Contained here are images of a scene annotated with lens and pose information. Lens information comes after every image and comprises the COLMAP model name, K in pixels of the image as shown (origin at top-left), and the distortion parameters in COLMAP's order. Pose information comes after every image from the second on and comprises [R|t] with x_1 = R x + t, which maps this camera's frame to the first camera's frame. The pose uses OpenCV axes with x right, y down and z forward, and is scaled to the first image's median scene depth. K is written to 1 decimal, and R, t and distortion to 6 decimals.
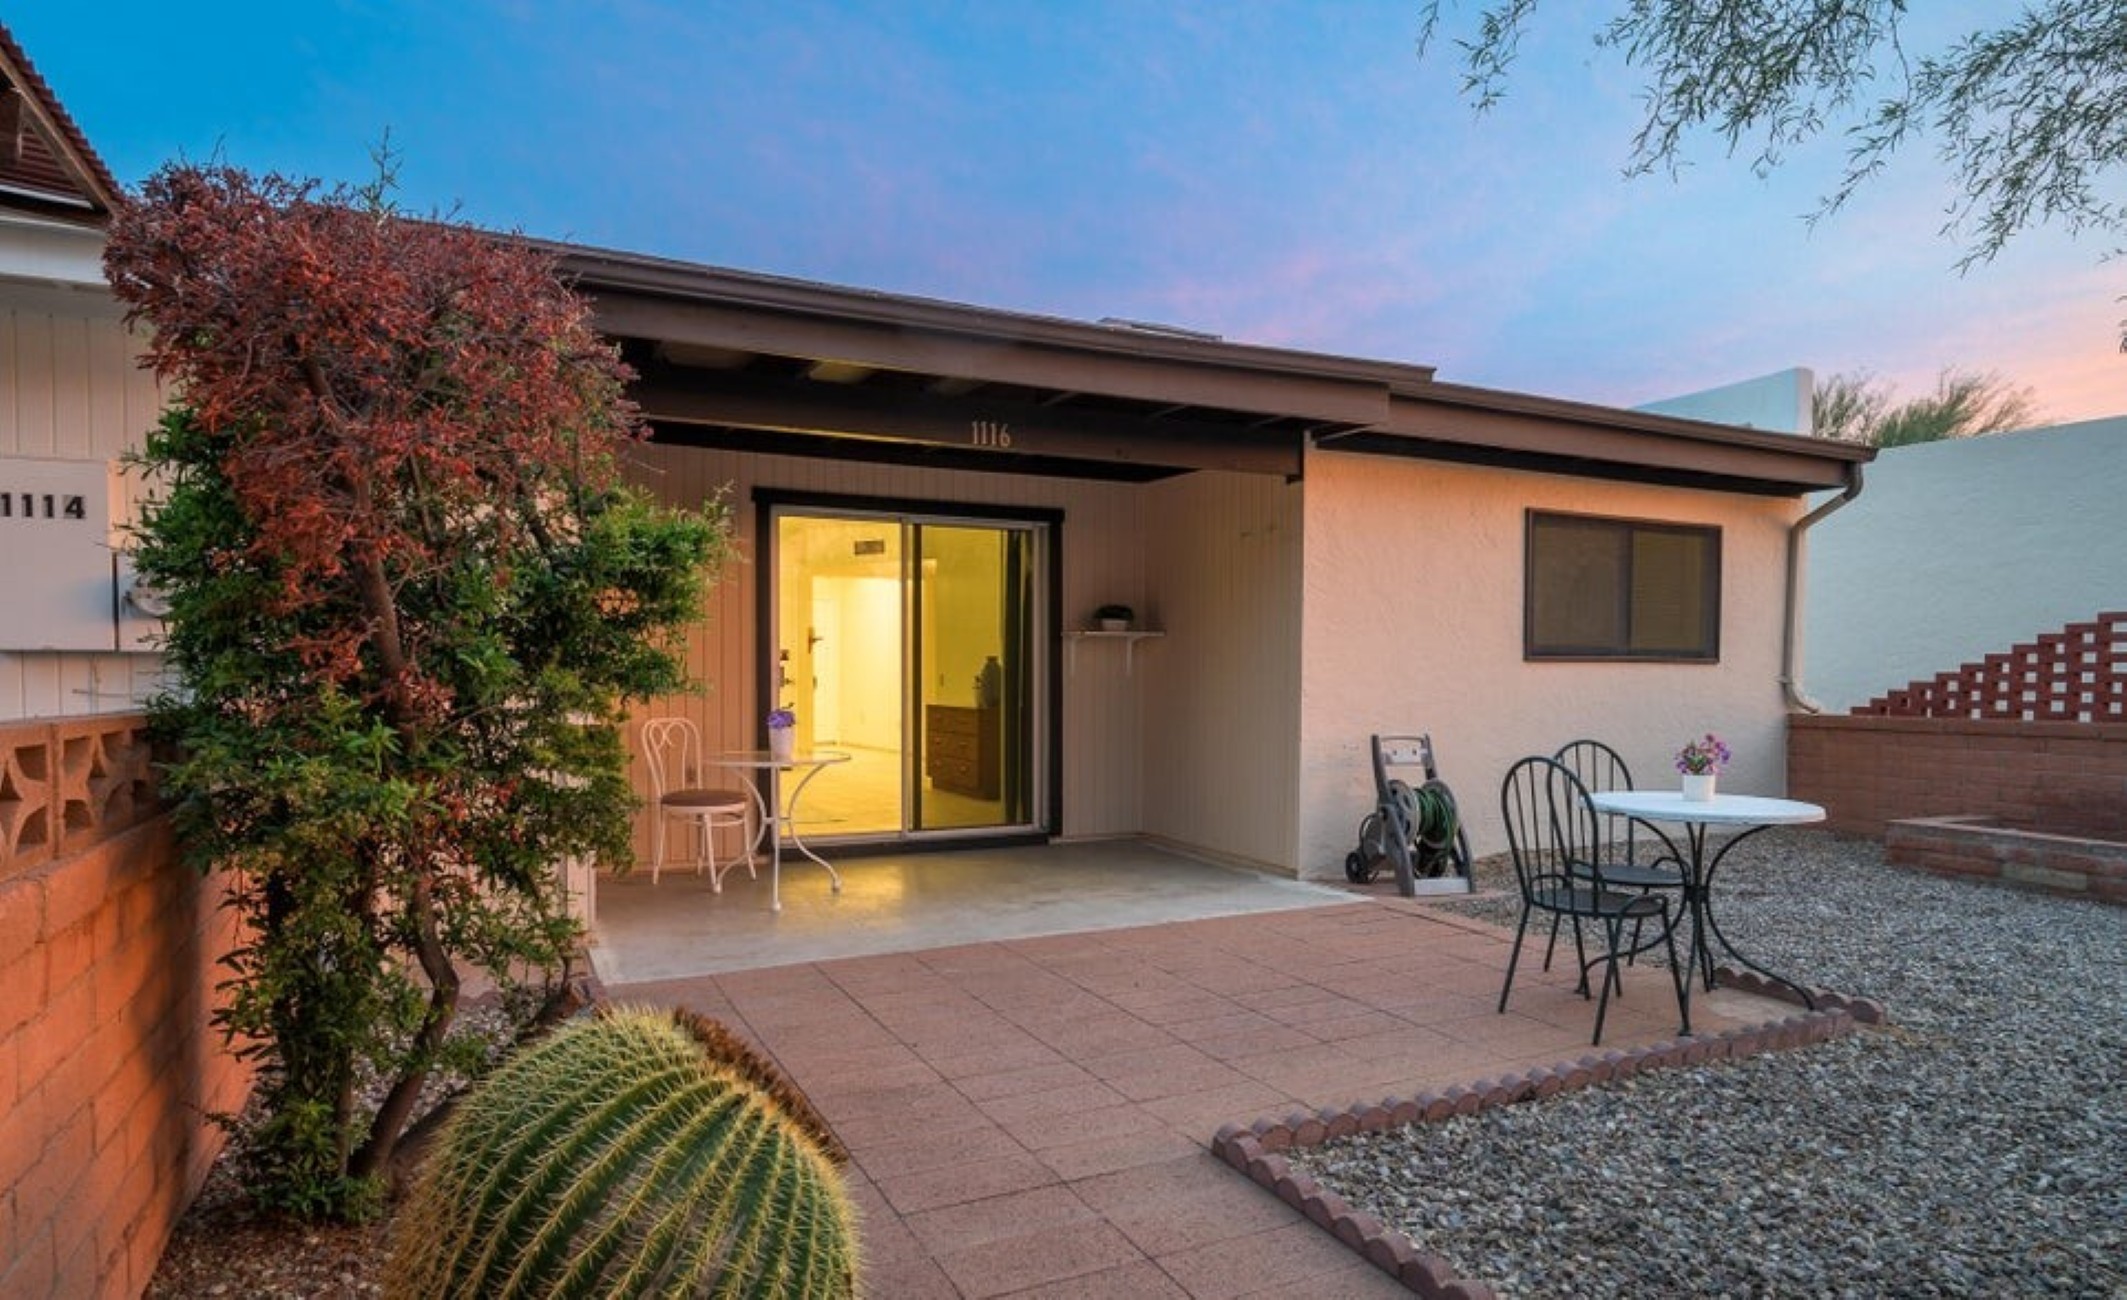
lens RADIAL K [[1218.3, 0, 1064.9], [0, 1218.3, 772.4], [0, 0, 1]] dist [-0.001232, -0.000198]
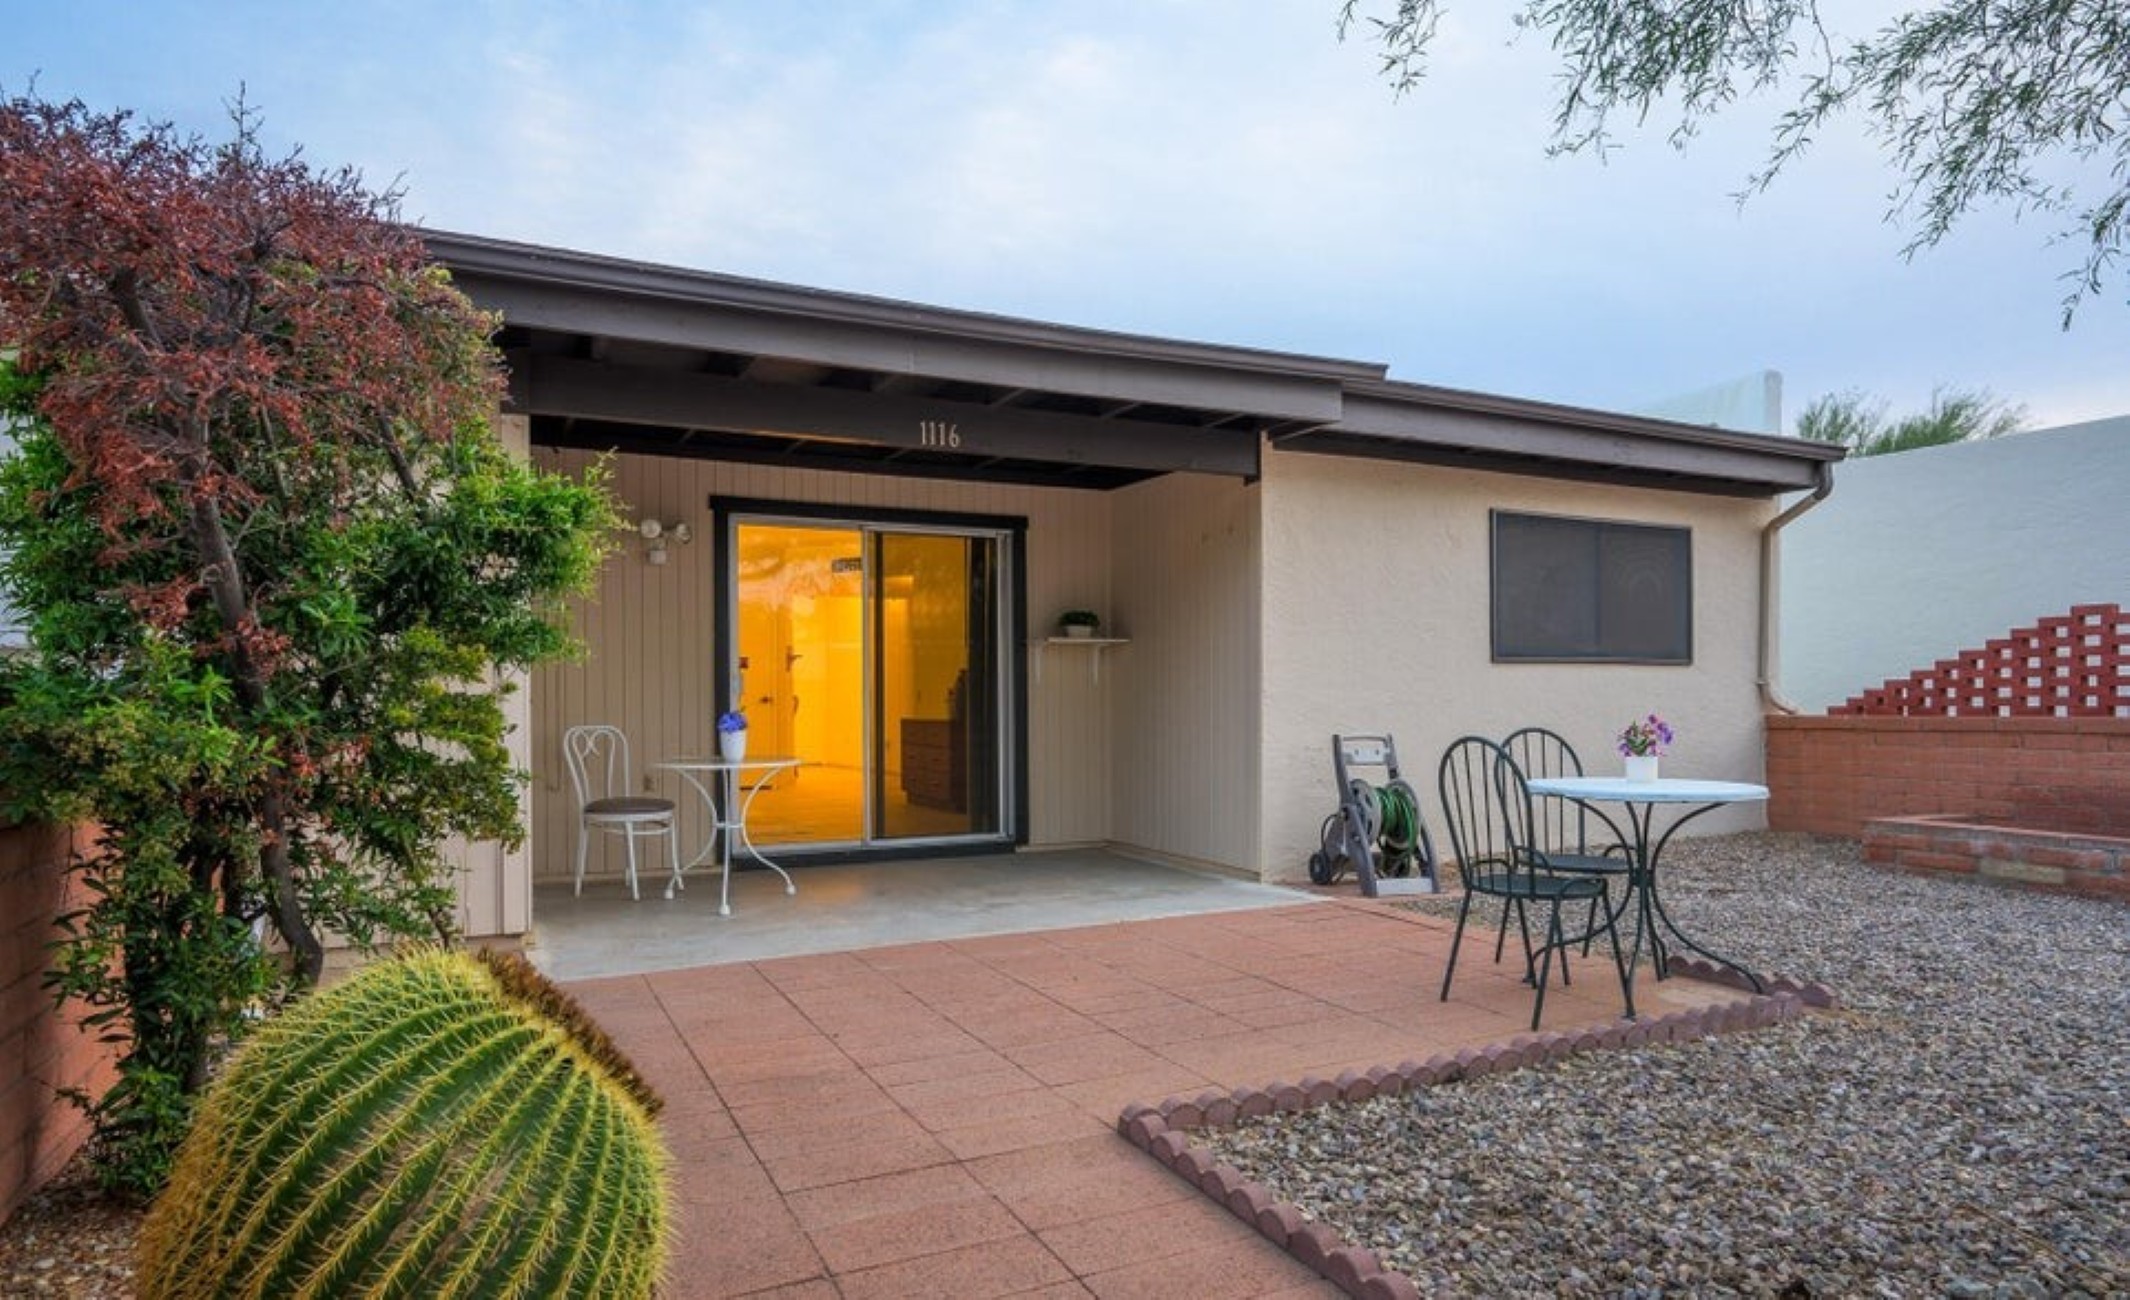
lens RADIAL K [[1219.5, 0, 1064.6], [0, 1219.5, 765.9], [0, 0, 1]] dist [0.001412, -0.001754]
pose [[0.999929, -0.010599, -0.005482, 0.063619], [0.010428, 0.999483, -0.030423, 0.036339], [0.005801, 0.030364, 0.999522, 0.014938]]
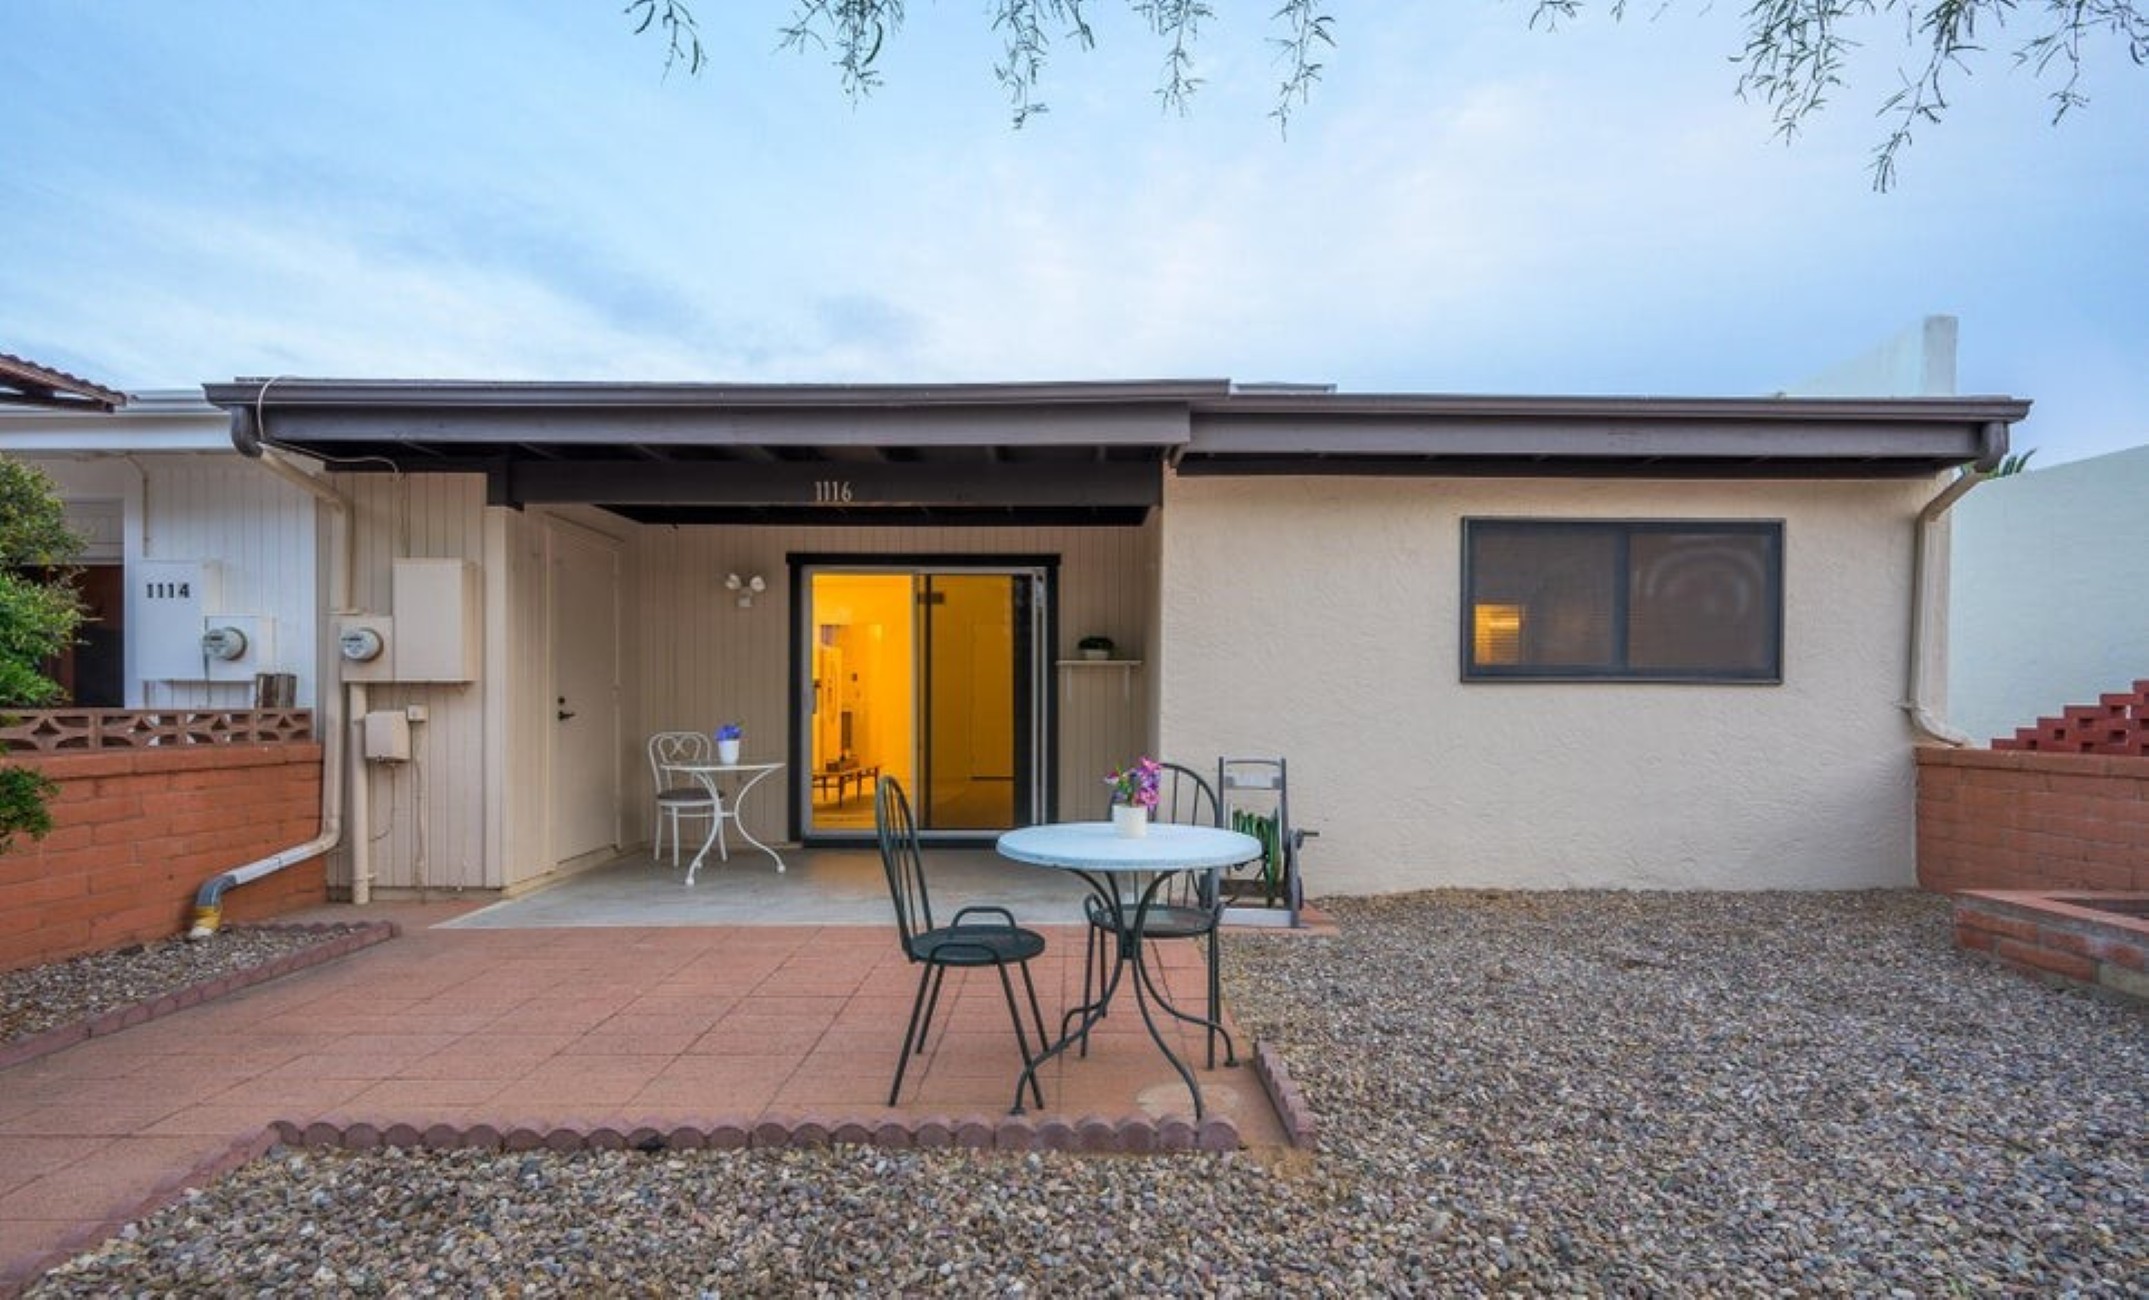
lens RADIAL K [[972.1, 0, 1075.5], [0, 972.1, 756.8], [0, 0, 1]] dist [0.000794, 0.000192]
pose [[0.896864, 0.022394, -0.441739, 0.815446], [-0.036237, 0.999080, -0.022924, -0.015560], [0.440820, 0.036567, 0.896851, 0.398961]]
